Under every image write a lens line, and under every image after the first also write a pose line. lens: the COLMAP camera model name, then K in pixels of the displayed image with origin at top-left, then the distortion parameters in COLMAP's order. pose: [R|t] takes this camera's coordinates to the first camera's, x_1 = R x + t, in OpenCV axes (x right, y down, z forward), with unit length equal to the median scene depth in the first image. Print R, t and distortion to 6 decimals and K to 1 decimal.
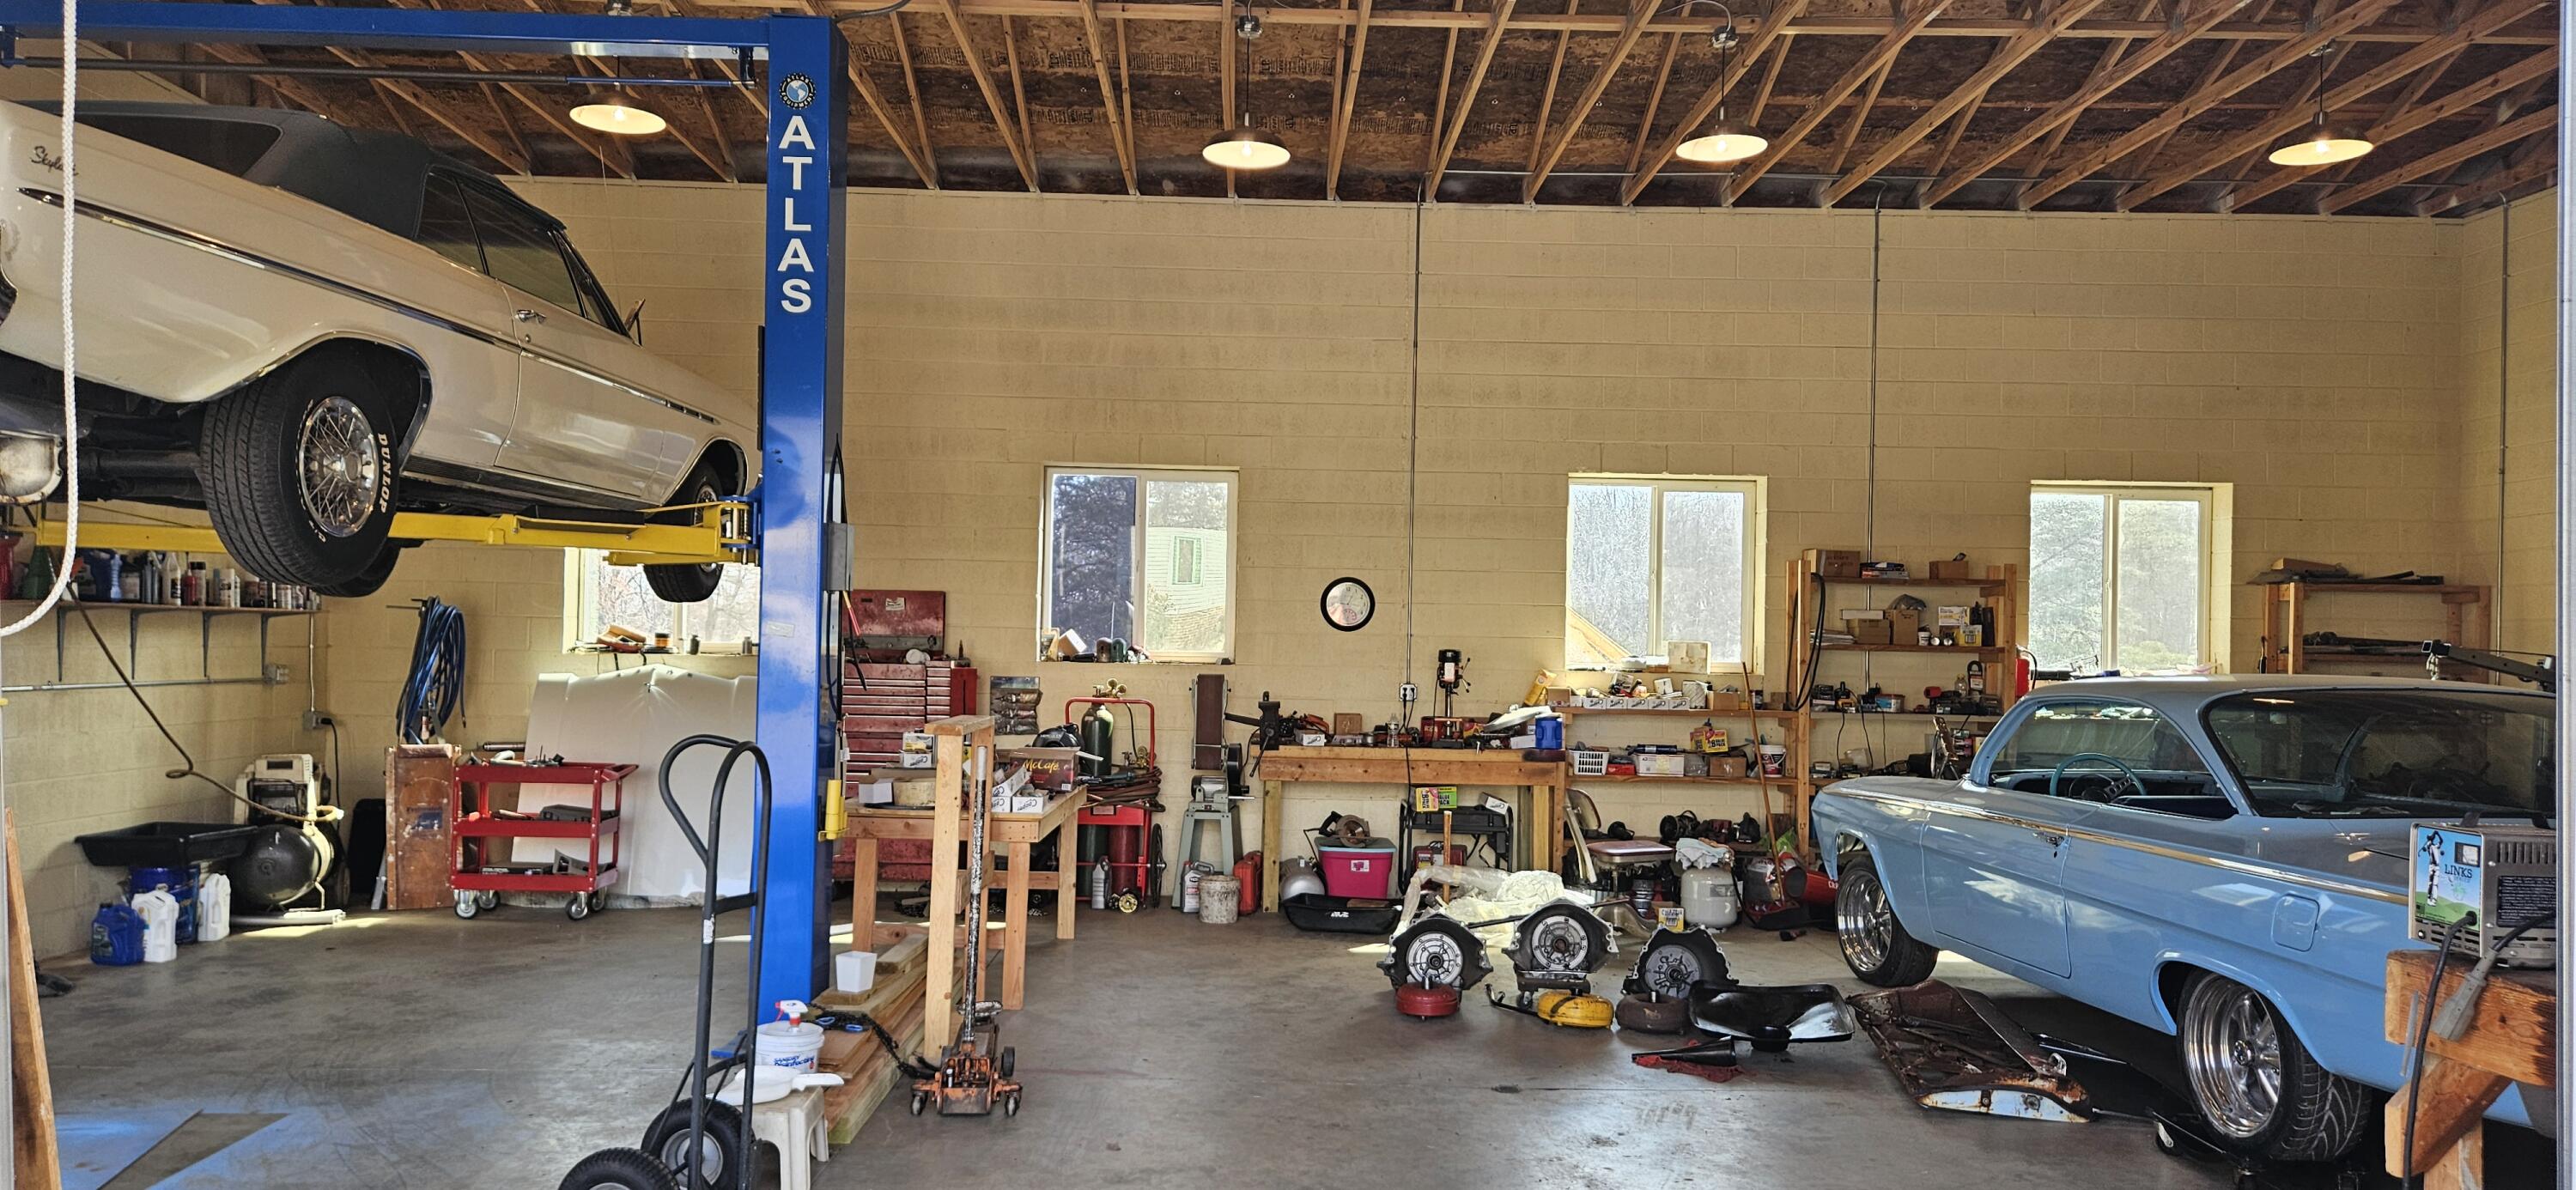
lens RADIAL K [[1726.5, 0, 1285.5], [0, 1726.5, 612.1], [0, 0, 1]] dist [0.074048, -0.046689]
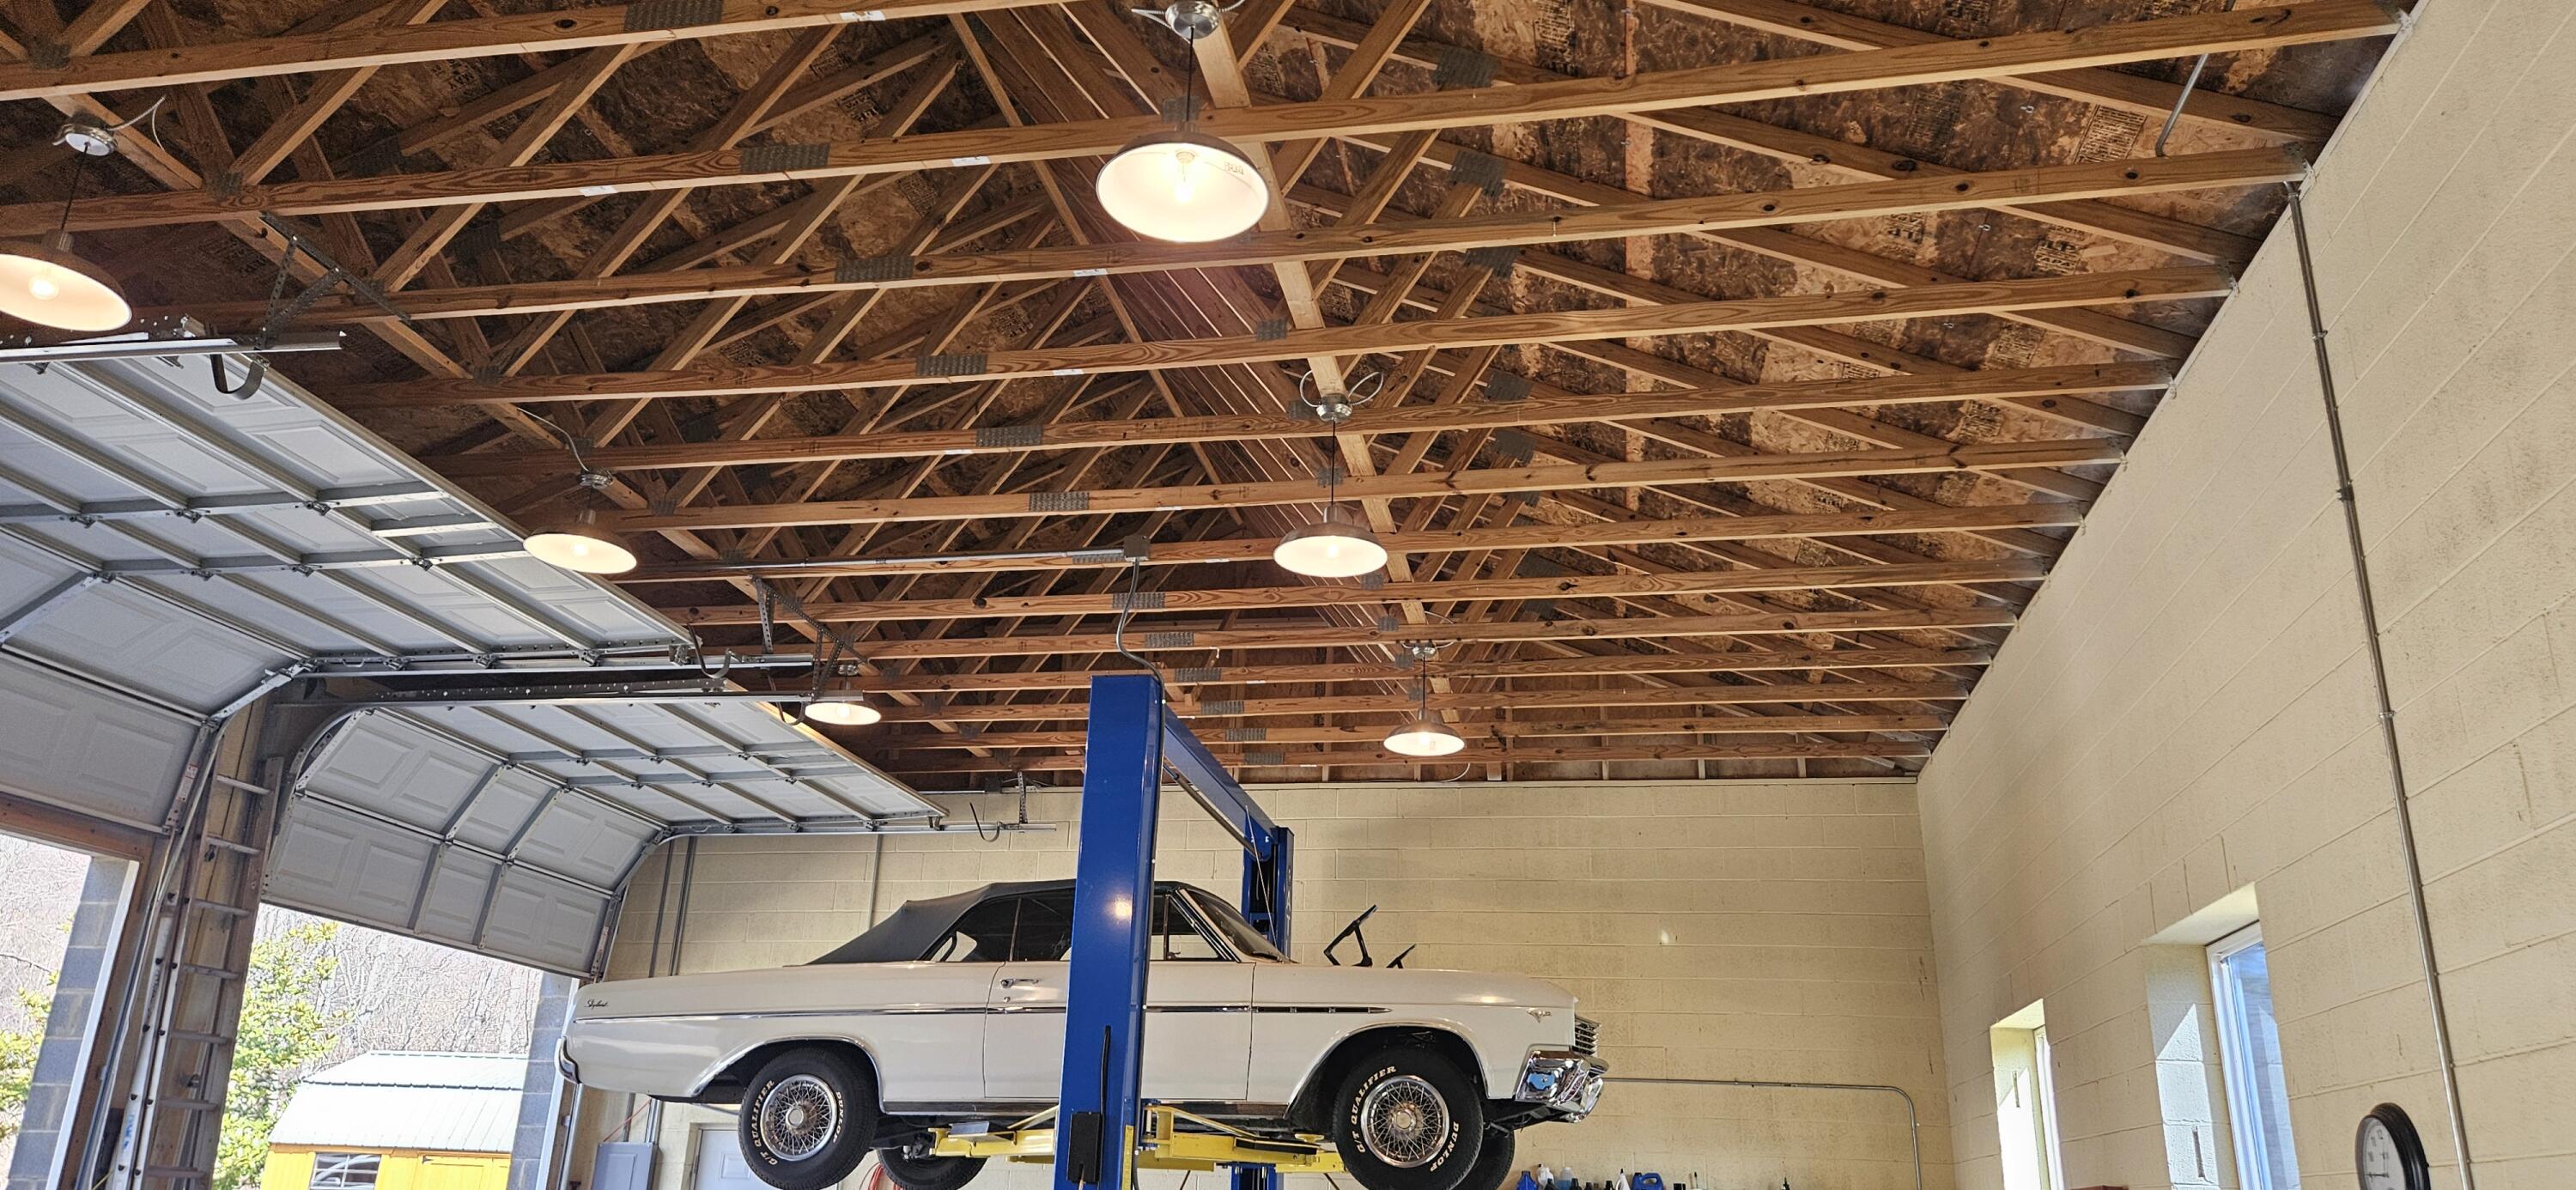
lens RADIAL K [[1726.5, 0, 1285.5], [0, 1726.5, 612.1], [0, 0, 1]] dist [0.074048, -0.046689]
pose [[-0.221369, -0.343691, -0.912619, 0.499824], [-0.015599, 0.936965, -0.349076, 0.019678], [0.975065, -0.063039, -0.212776, 0.854942]]
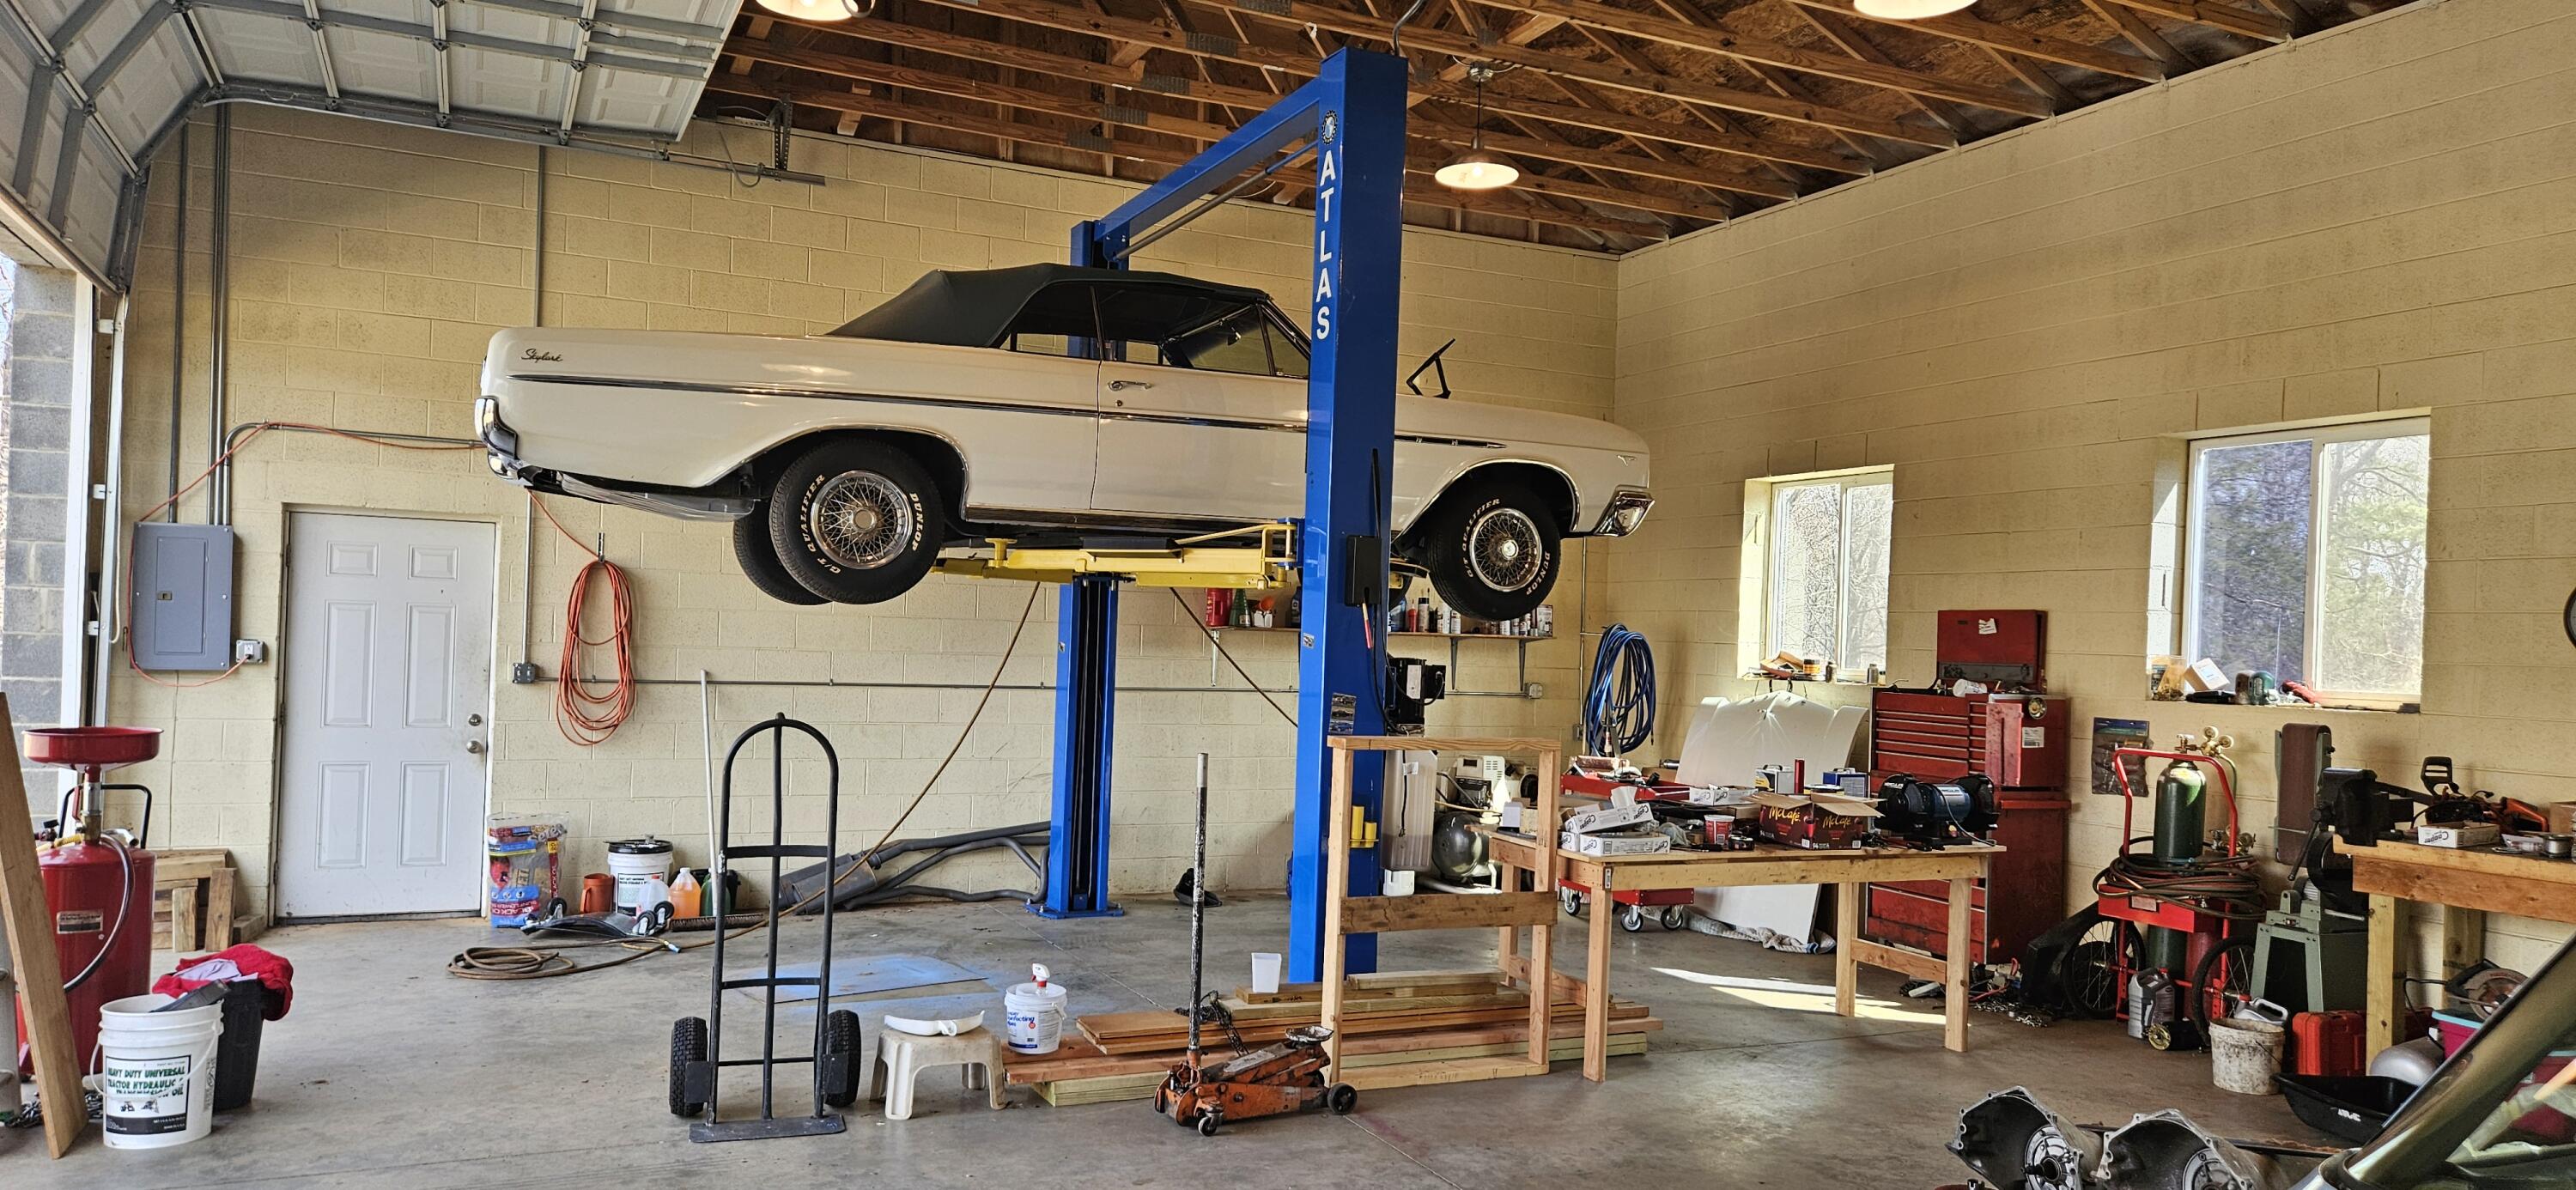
lens RADIAL K [[1726.5, 0, 1285.5], [0, 1726.5, 612.1], [0, 0, 1]] dist [0.074048, -0.046689]
pose [[0.398249, -0.020276, -0.917053, 0.406076], [-0.005726, 0.999681, -0.024589, 0.011105], [0.917260, 0.015044, 0.398006, 0.347996]]
